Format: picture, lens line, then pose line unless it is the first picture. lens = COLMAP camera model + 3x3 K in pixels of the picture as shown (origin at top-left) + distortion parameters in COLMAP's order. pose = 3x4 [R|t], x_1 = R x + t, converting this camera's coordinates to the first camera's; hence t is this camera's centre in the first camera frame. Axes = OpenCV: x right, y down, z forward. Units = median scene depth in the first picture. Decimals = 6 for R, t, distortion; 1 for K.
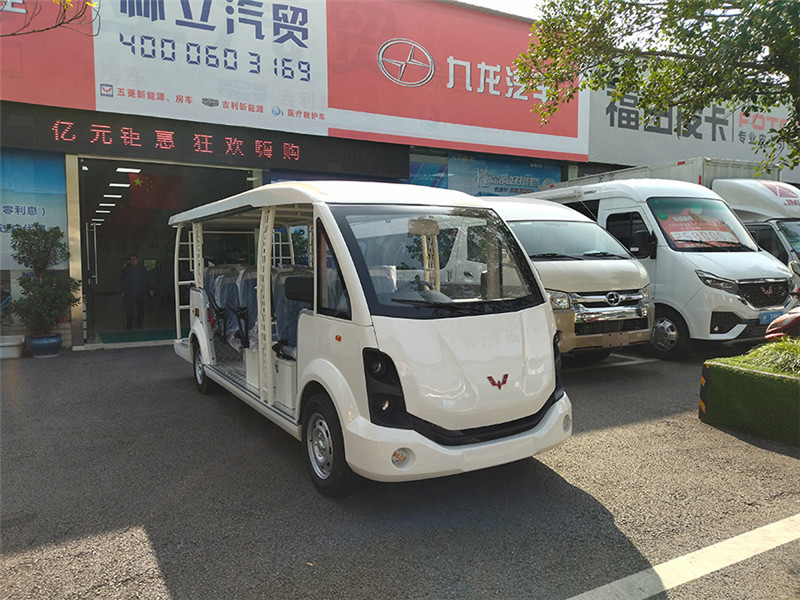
lens RADIAL K [[598.2, 0, 400.0], [0, 598.2, 300.0], [0, 0, 1]] dist [0.115582, -0.197527]
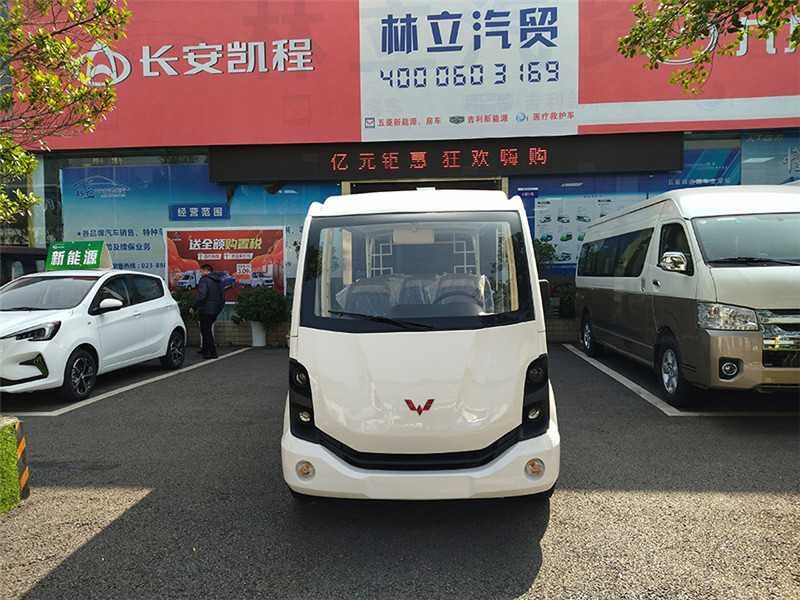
lens RADIAL K [[598.2, 0, 400.0], [0, 598.2, 300.0], [0, 0, 1]] dist [0.115582, -0.197527]
pose [[0.831714, 0.021904, -0.554772, 0.196477], [-0.026910, 0.999637, -0.000875, -0.006762], [0.554552, 0.015657, 0.832002, 0.072765]]
